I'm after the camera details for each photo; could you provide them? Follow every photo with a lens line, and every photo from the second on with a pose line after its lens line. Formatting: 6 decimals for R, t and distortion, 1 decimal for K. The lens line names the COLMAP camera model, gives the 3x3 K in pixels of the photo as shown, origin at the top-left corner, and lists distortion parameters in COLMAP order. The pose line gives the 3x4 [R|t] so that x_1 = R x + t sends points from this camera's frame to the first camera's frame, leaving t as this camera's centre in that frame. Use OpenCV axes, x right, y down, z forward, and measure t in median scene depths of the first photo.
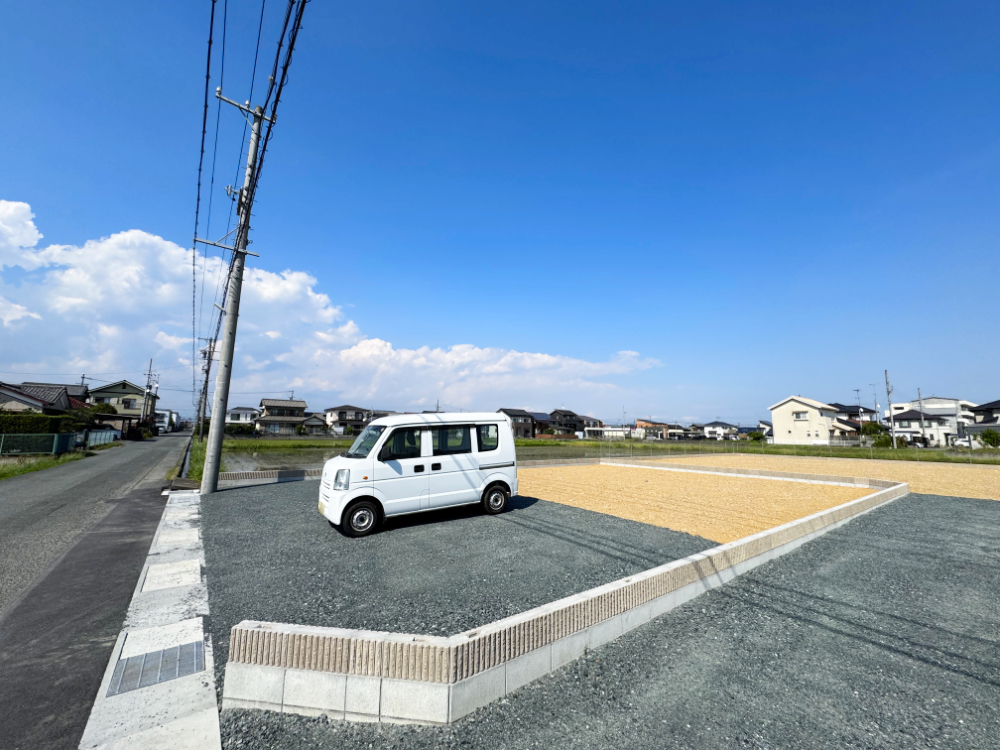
lens RADIAL K [[396.2, 0, 500.7], [0, 396.2, 378.0], [0, 0, 1]] dist [-0.007210, 0.000804]
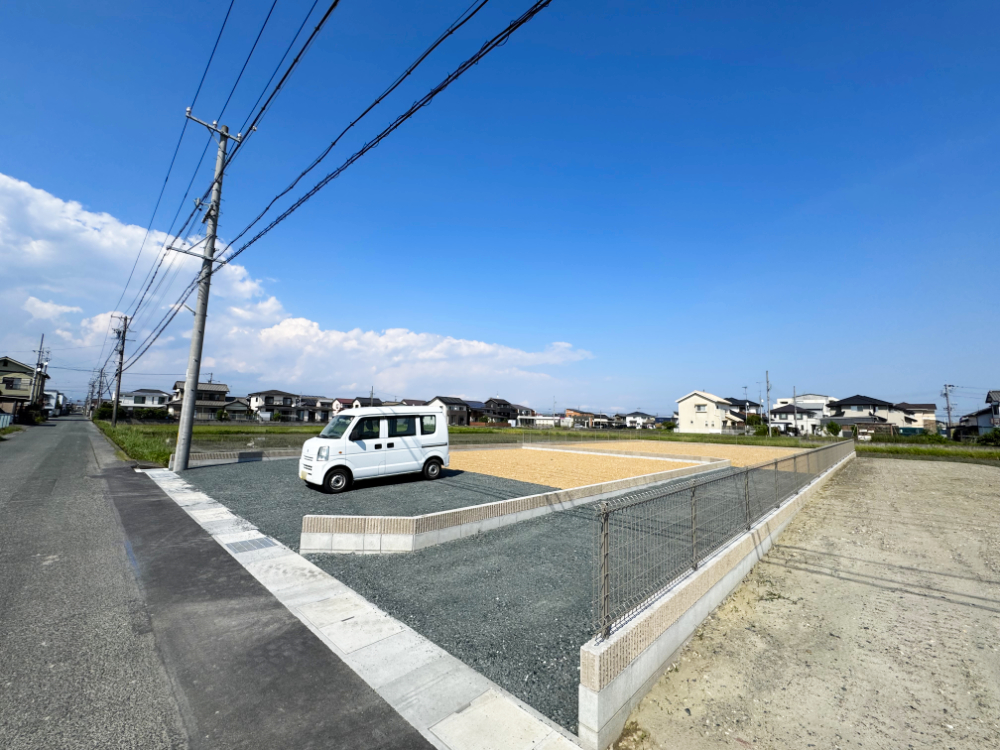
lens RADIAL K [[396.2, 0, 501.0], [0, 396.2, 374.7], [0, 0, 1]] dist [-0.007210, 0.000804]
pose [[0.986725, 0.028038, 0.159963, -0.000739], [-0.031621, 0.999302, 0.019900, -0.005774], [-0.159293, -0.024694, 0.986922, -0.038716]]
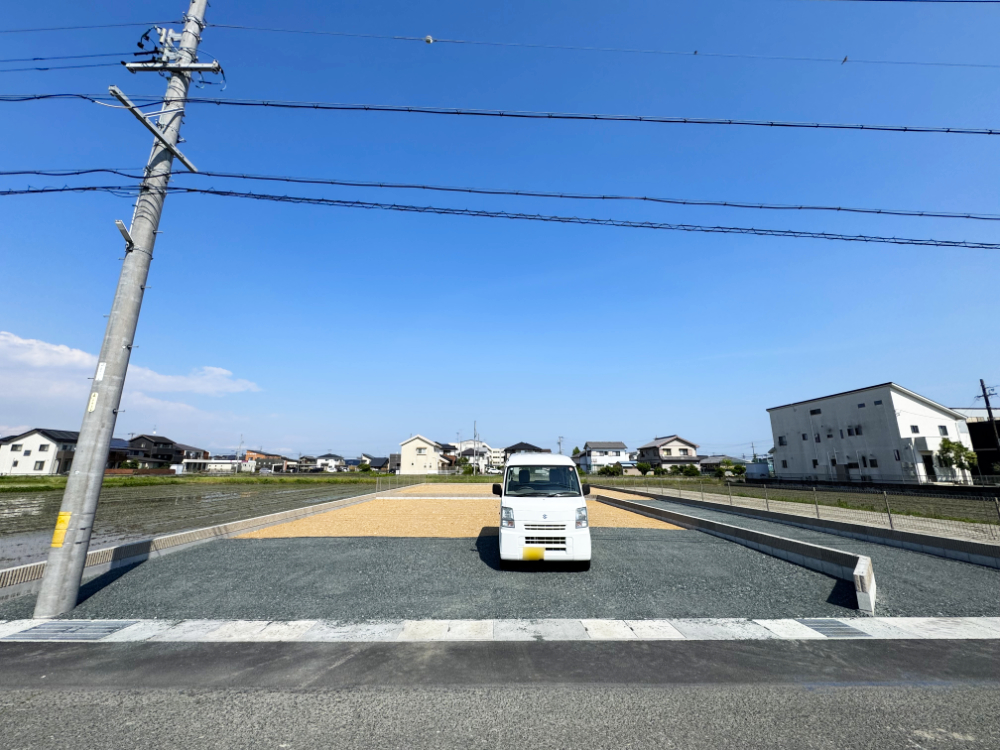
lens RADIAL K [[396.2, 0, 498.2], [0, 396.2, 378.5], [0, 0, 1]] dist [-0.007210, 0.000804]
pose [[0.597446, 0.163010, 0.785166, -0.117508], [-0.101957, 0.986616, -0.127253, 0.003628], [-0.795401, -0.004026, 0.606070, 0.043070]]
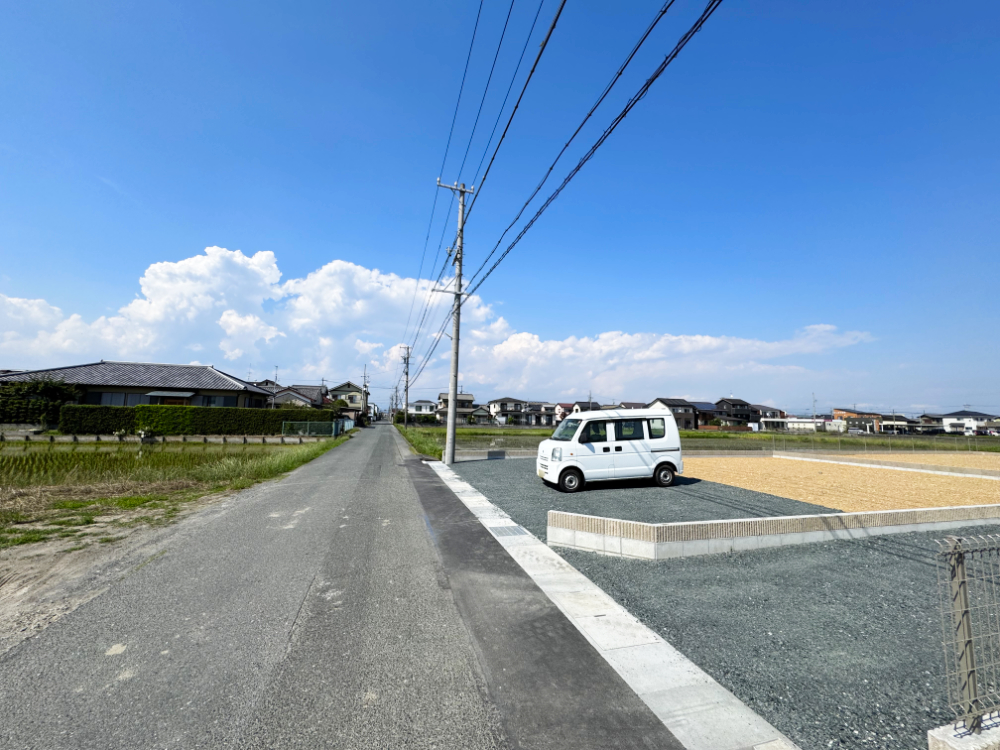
lens RADIAL K [[396.2, 0, 501.5], [0, 396.2, 373.4], [0, 0, 1]] dist [-0.007210, 0.000804]
pose [[0.931618, -0.037216, -0.361529, -0.002933], [0.041941, 0.999106, 0.005230, -0.005731], [0.361011, -0.020036, 0.932346, -0.039182]]
